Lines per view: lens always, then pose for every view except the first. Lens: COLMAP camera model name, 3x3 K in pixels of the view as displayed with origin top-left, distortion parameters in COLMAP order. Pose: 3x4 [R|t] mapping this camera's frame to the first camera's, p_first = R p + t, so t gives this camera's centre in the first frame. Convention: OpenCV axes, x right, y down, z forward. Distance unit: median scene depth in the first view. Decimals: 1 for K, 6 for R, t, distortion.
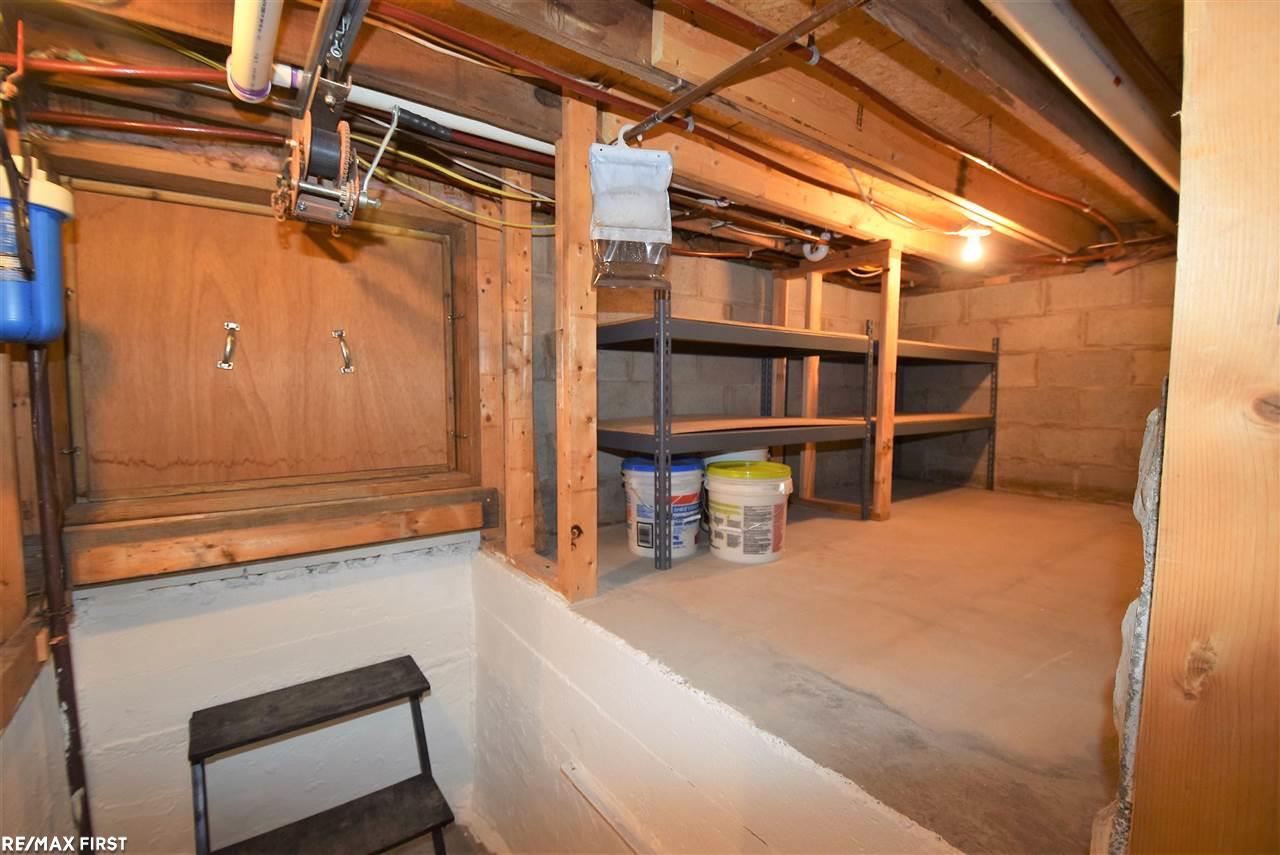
lens RADIAL K [[553.8, 0, 640.0], [0, 553.8, 427.5], [0, 0, 1]] dist [0.012810, -0.019859]
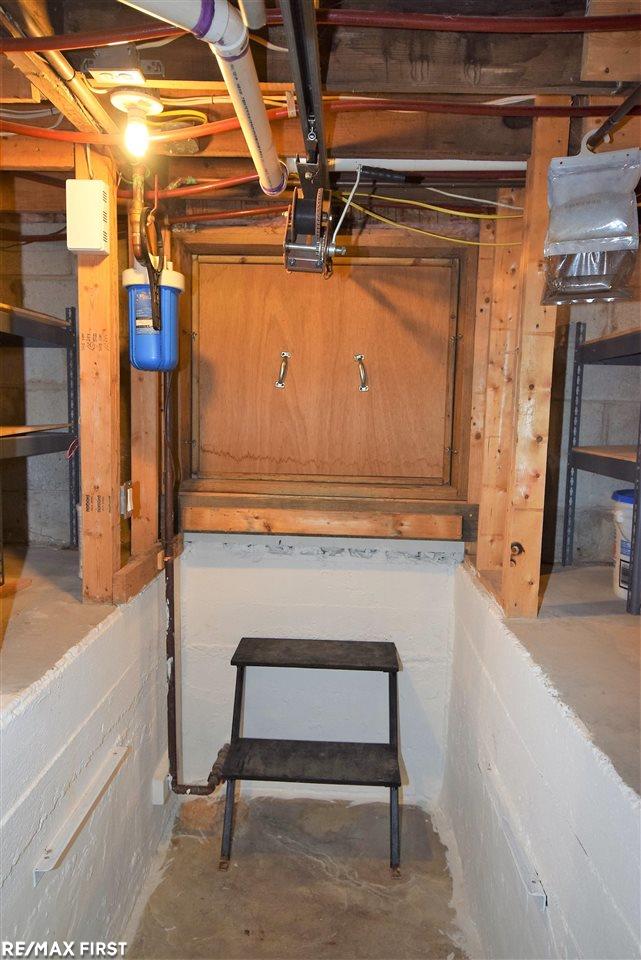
lens RADIAL K [[647.3, 0, 320.5], [0, 647.3, 480.0], [0, 0, 1]] dist [0.003735, -0.002458]
pose [[0.777791, 0.088931, -0.622199, 0.302697], [-0.065044, 0.996013, 0.061050, 0.012150], [0.625148, -0.007014, 0.780475, -0.136151]]
